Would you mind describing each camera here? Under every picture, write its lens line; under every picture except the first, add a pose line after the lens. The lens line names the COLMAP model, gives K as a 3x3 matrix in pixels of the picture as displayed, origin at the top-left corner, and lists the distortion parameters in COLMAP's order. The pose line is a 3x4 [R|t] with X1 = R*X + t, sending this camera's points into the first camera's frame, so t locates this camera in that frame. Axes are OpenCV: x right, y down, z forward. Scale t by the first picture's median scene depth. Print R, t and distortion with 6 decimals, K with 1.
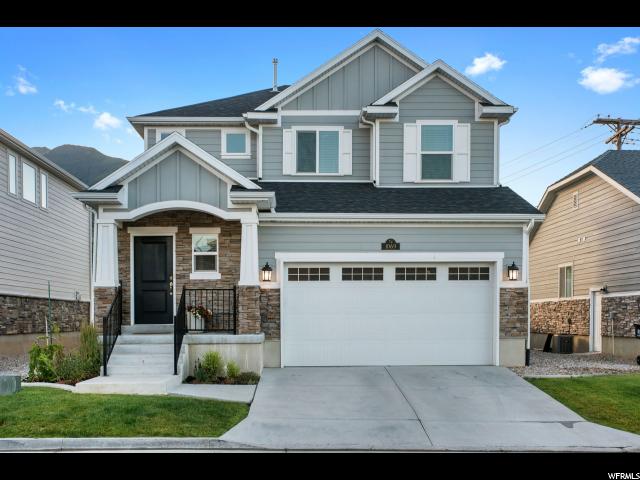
lens RADIAL K [[722.6, 0, 319.5], [0, 722.6, 289.6], [0, 0, 1]] dist [0.005074, 0.013573]
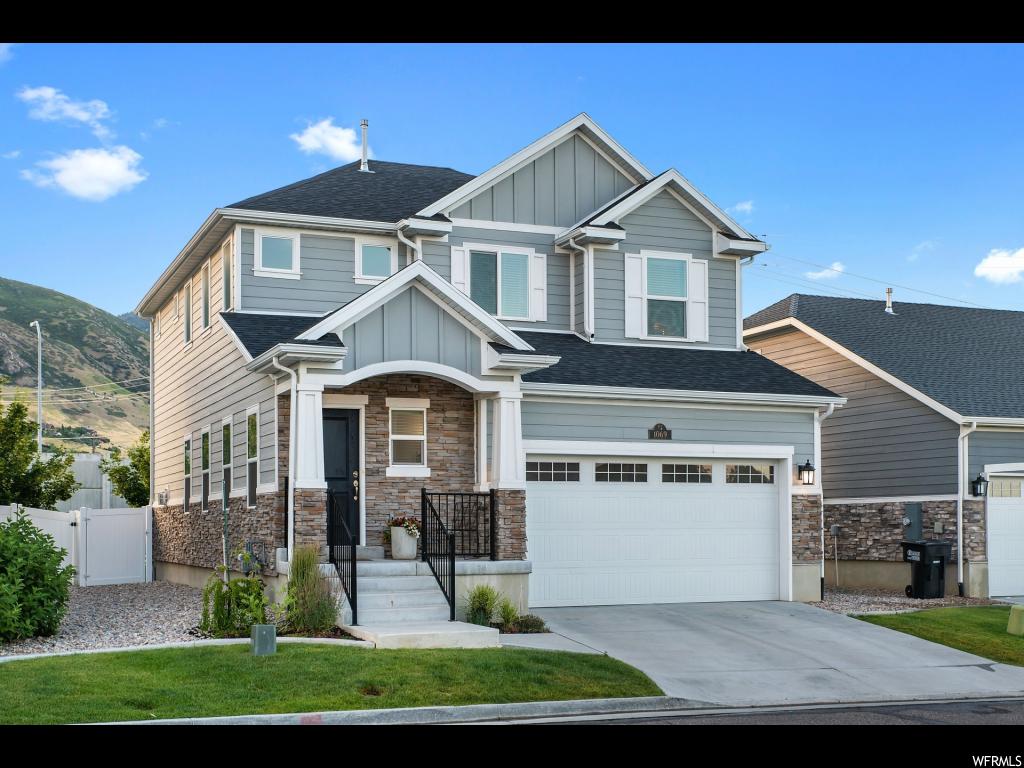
lens RADIAL K [[1358.7, 0, 512.0], [0, 1358.7, 384.0], [0, 0, 1]] dist [0.016921, 0.046060]
pose [[0.928241, 0.040369, 0.369783, -0.528481], [-0.016073, 0.997518, -0.068552, -0.015088], [-0.371633, 0.057689, 0.926586, -0.186428]]
